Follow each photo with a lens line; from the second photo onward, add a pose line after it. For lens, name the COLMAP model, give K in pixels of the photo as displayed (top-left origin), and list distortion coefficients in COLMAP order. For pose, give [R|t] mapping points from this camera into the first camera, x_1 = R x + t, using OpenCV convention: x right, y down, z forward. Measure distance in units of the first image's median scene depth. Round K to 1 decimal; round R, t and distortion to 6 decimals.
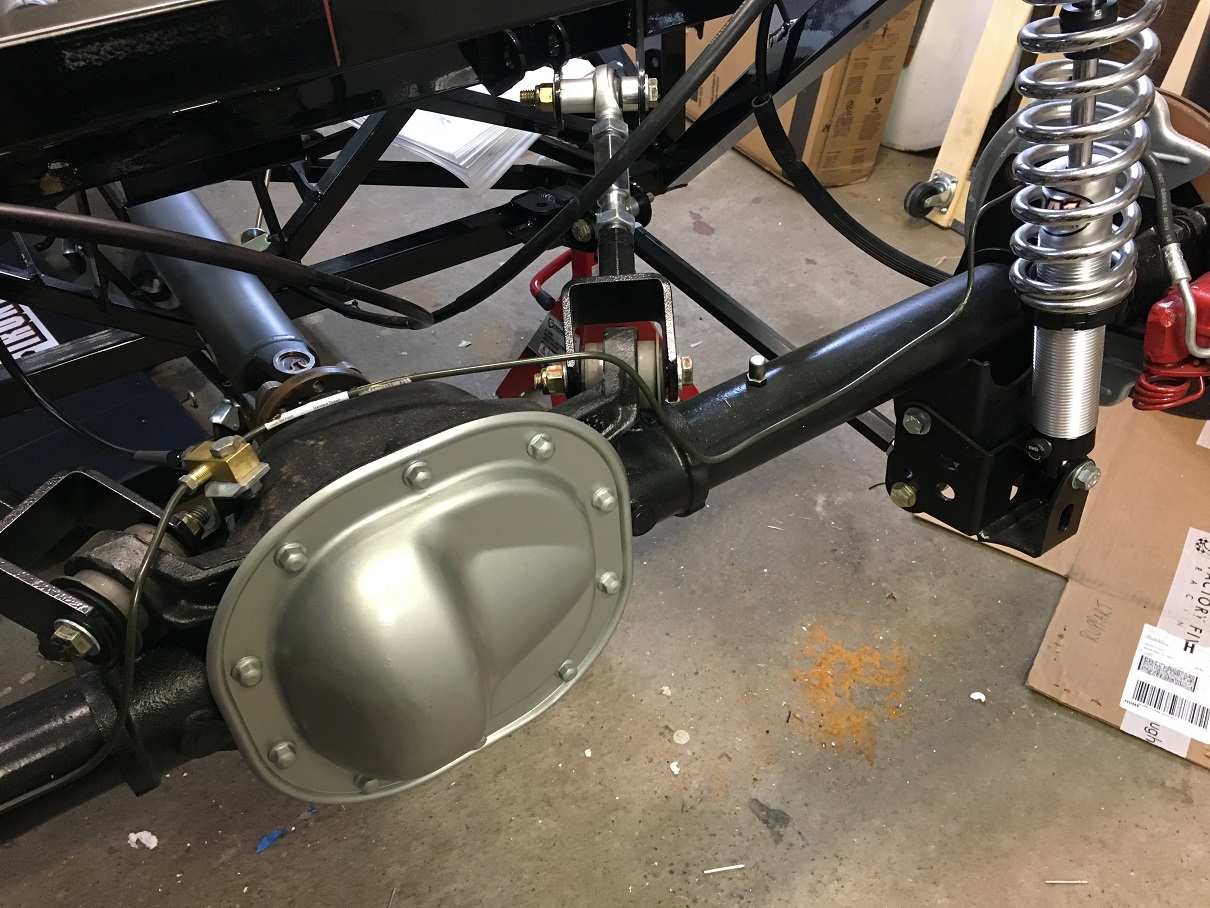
lens RADIAL K [[1036.3, 0, 612.9], [0, 1036.3, 458.2], [0, 0, 1]] dist [0.076764, -0.101274]
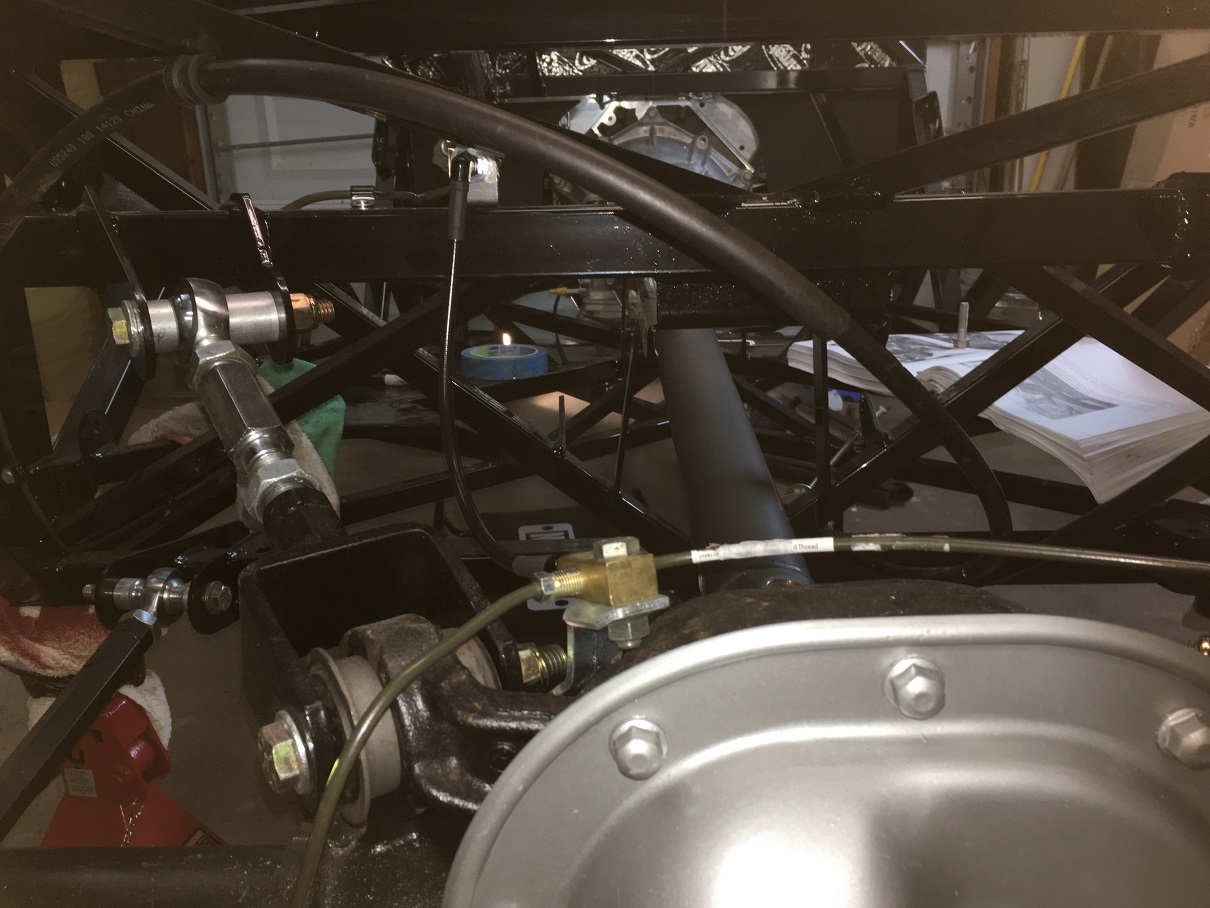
lens RADIAL K [[1036.3, 0, 599.7], [0, 1036.3, 461.5], [0, 0, 1]] dist [0.076764, -0.101274]
pose [[0.828477, 0.175059, -0.531959, -0.054528], [-0.361974, 0.892190, -0.270135, 0.094989], [0.427319, 0.416356, 0.802525, 0.414405]]
